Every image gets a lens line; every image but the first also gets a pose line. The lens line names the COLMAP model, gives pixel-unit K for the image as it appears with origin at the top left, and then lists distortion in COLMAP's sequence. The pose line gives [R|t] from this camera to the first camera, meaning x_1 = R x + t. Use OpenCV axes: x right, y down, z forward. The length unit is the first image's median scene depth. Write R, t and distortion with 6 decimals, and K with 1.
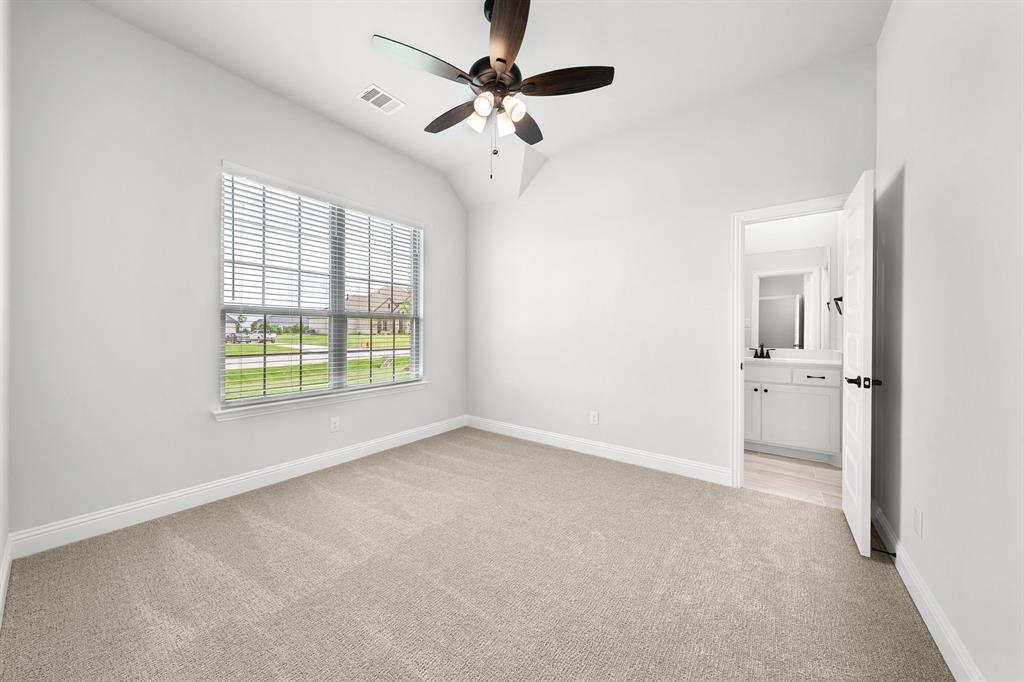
lens RADIAL K [[353.8, 0, 508.9], [0, 353.8, 337.3], [0, 0, 1]] dist [0.008018, 0.000003]
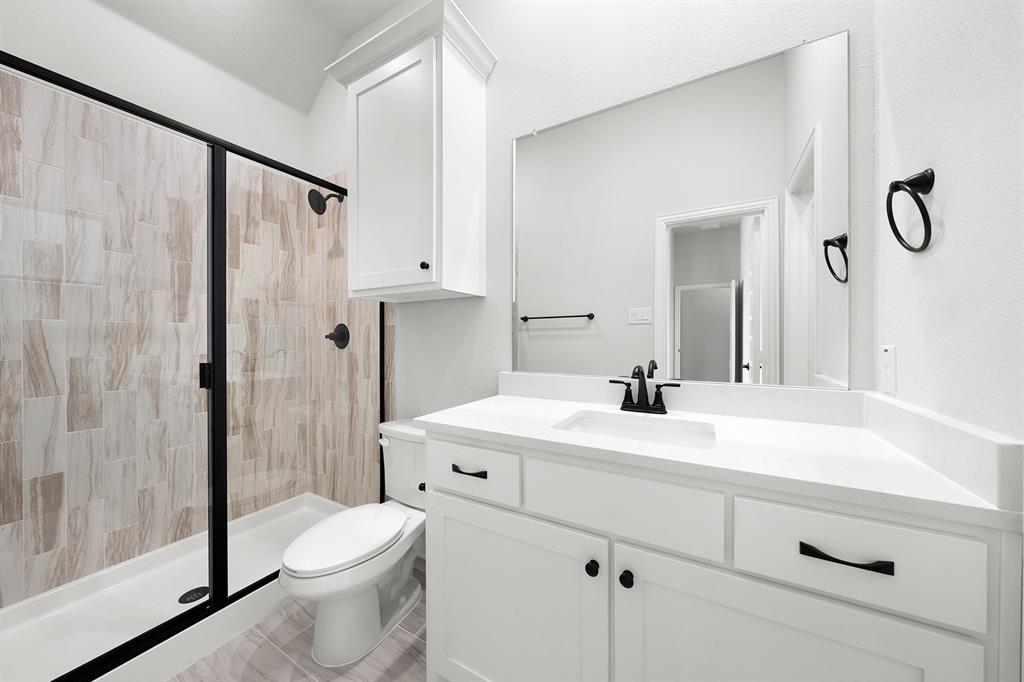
lens RADIAL K [[353.8, 0, 508.9], [0, 353.8, 337.3], [0, 0, 1]] dist [0.008018, 0.000003]
pose [[0.992386, -0.000018, 0.123164, 0.548248], [0.001095, 0.999962, -0.008678, -0.005459], [-0.123159, 0.008747, 0.992348, 0.689931]]
